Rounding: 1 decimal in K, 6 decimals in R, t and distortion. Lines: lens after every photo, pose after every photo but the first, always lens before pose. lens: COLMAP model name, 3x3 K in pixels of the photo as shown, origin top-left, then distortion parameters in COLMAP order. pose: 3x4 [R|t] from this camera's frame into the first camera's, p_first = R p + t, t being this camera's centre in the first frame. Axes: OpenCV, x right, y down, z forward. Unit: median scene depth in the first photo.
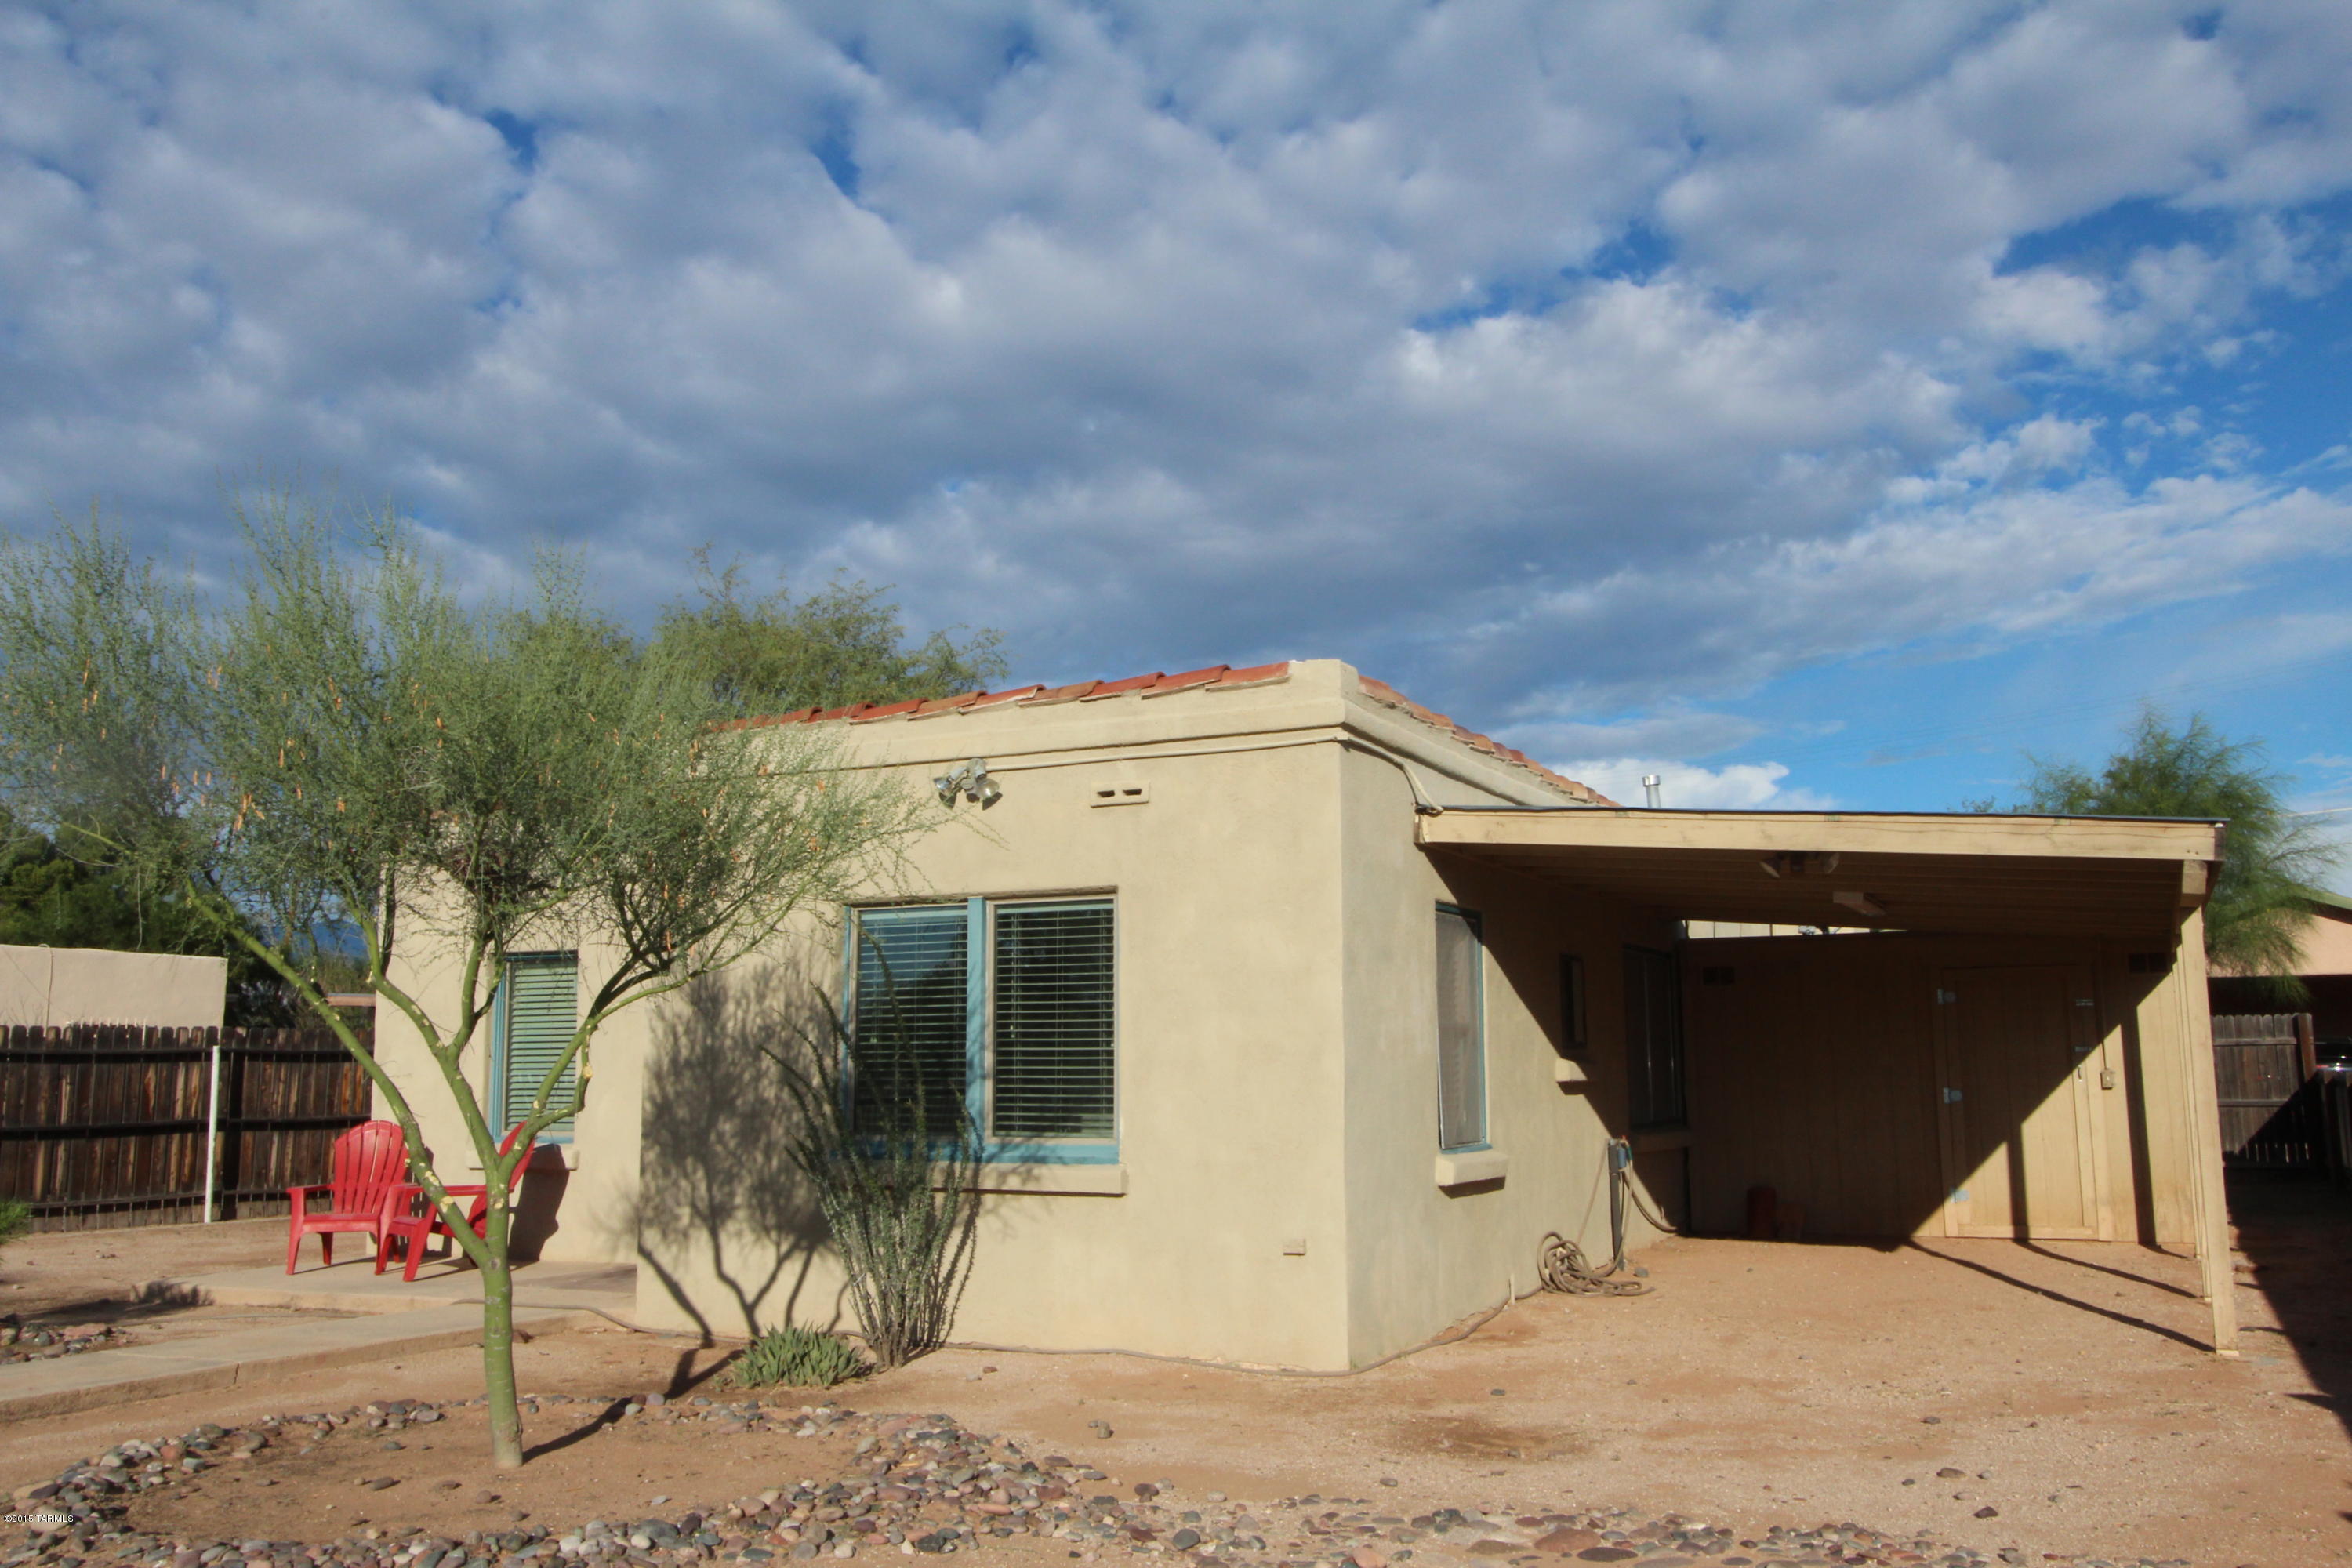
lens RADIAL K [[1913.4, 0, 1173.2], [0, 1913.4, 740.8], [0, 0, 1]] dist [-0.141603, -0.001706]
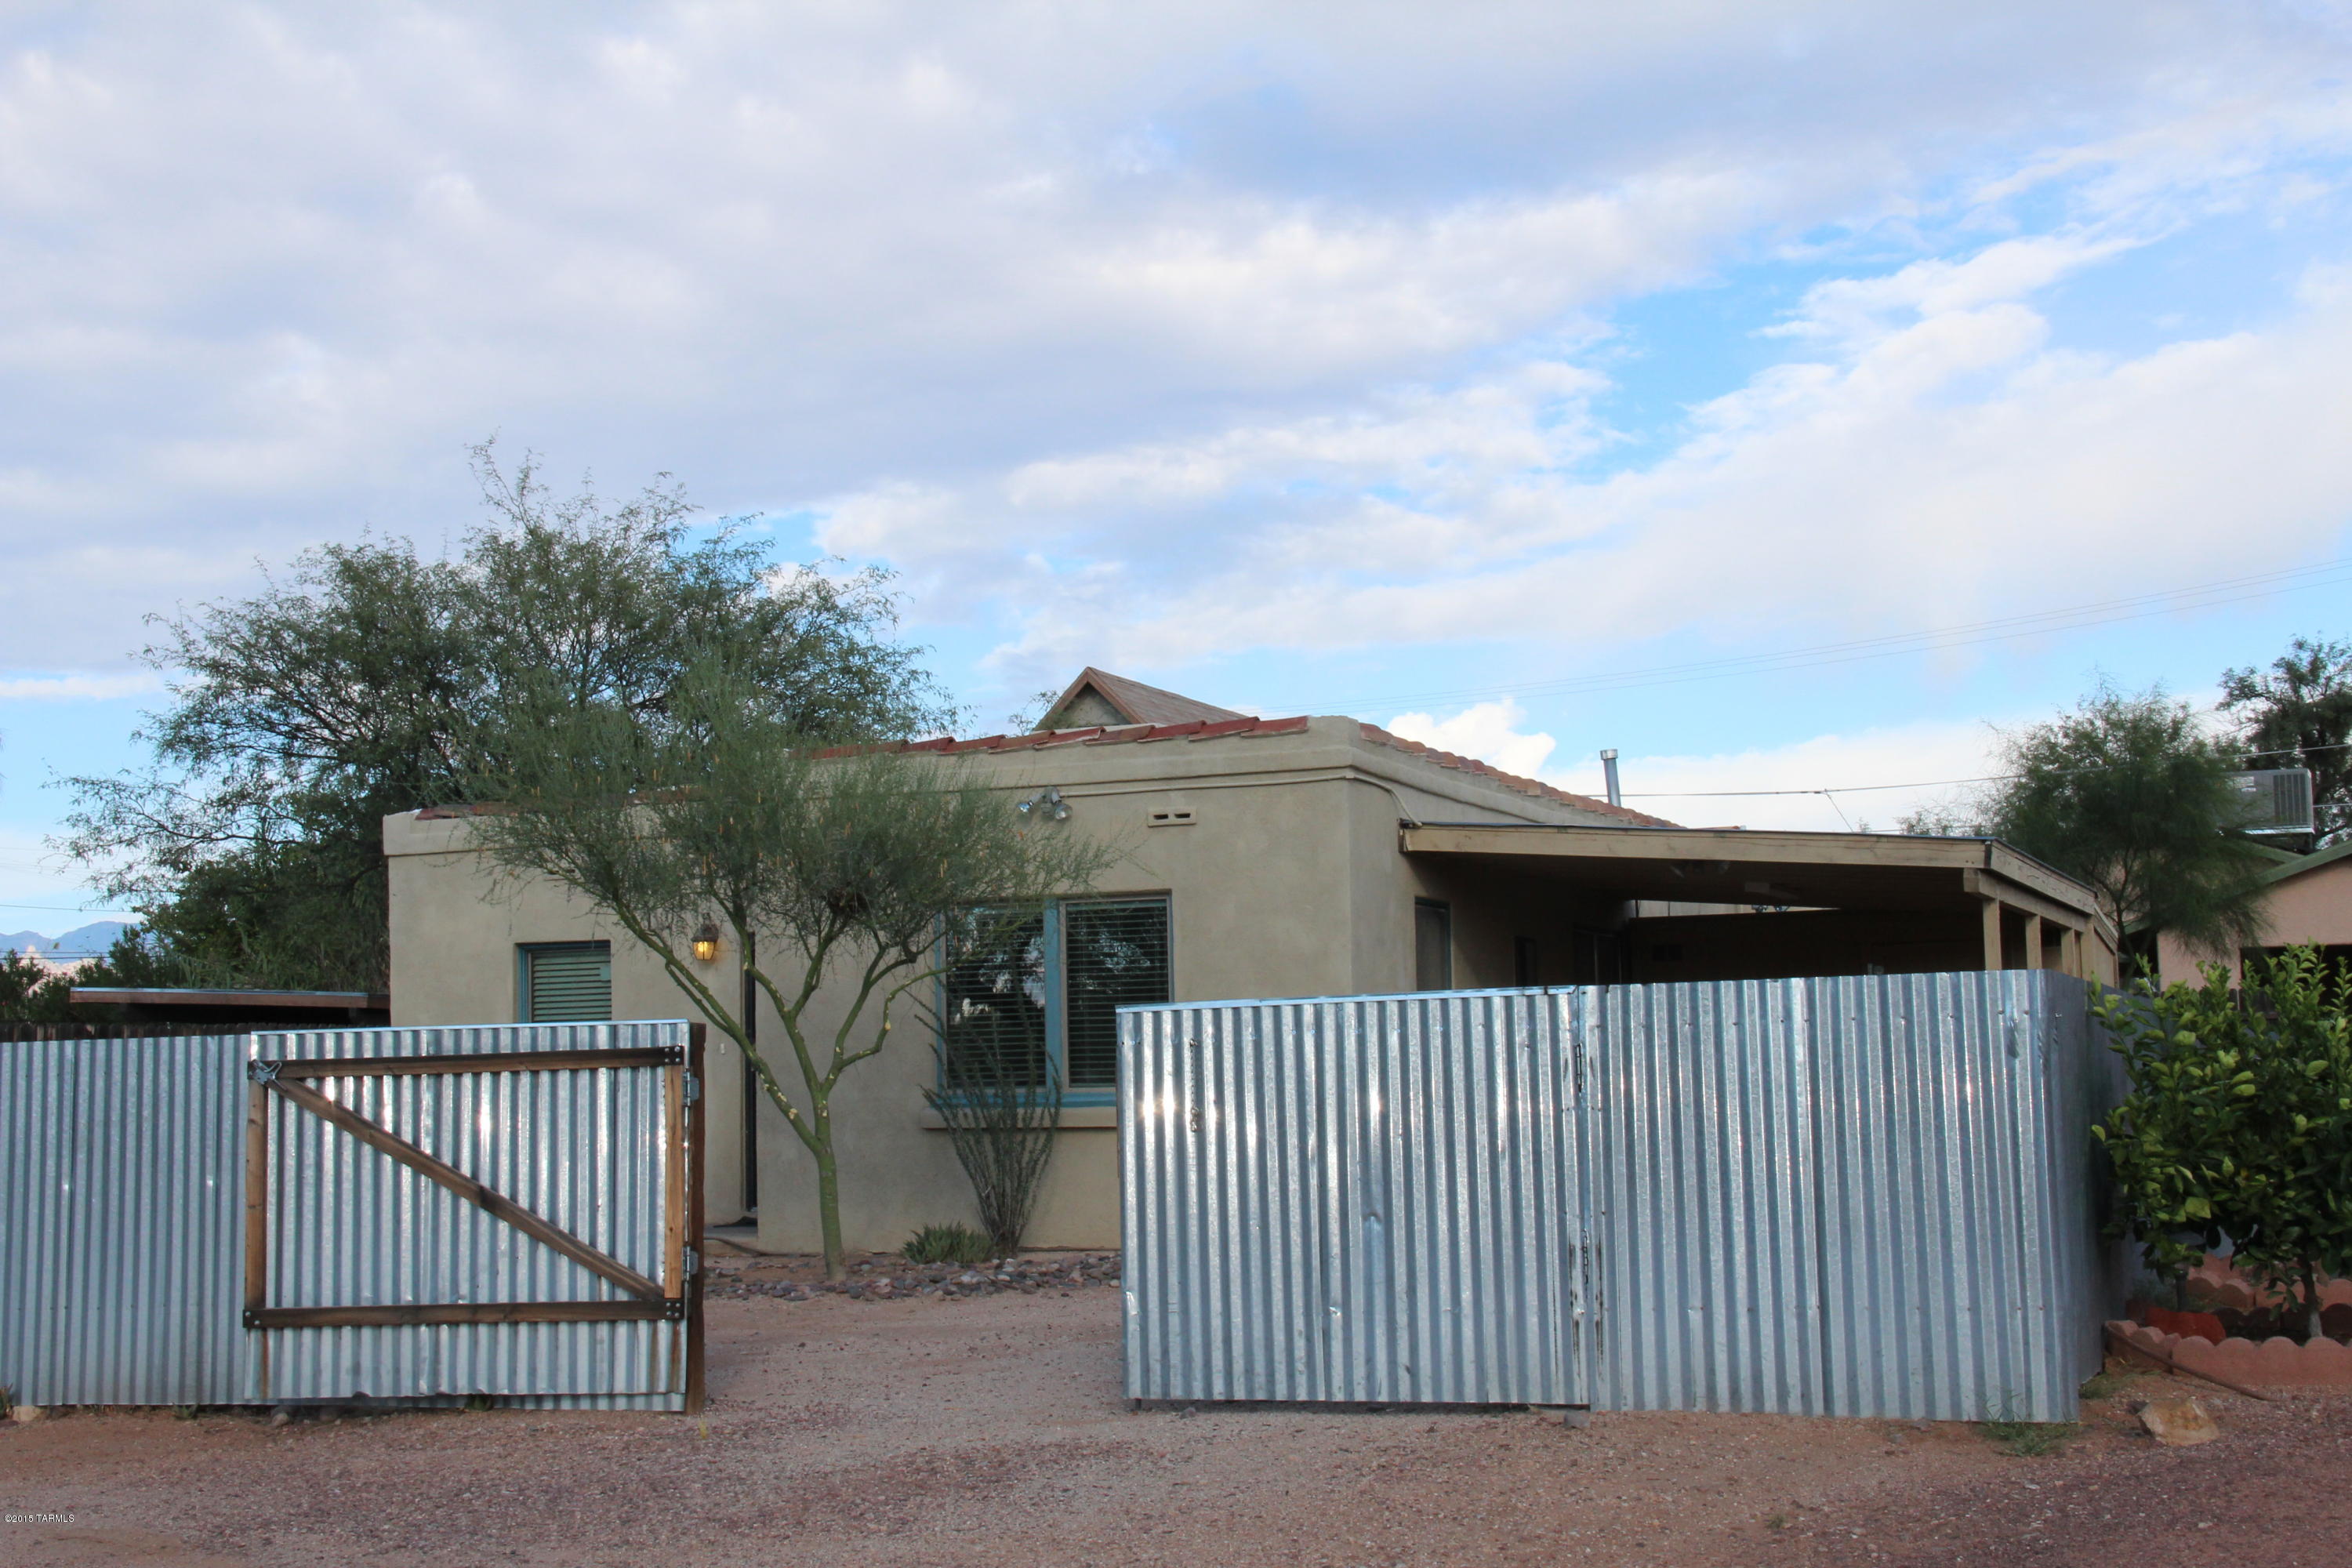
lens RADIAL K [[3230.8, 0, 1176.0], [0, 3230.8, 784.0], [0, 0, 1]] dist [0.004669, 0.000181]
pose [[0.995220, -0.005106, 0.097529, -0.209343], [-0.001865, 0.997456, 0.071259, -0.131122], [-0.097644, -0.071100, 0.992678, -1.006390]]
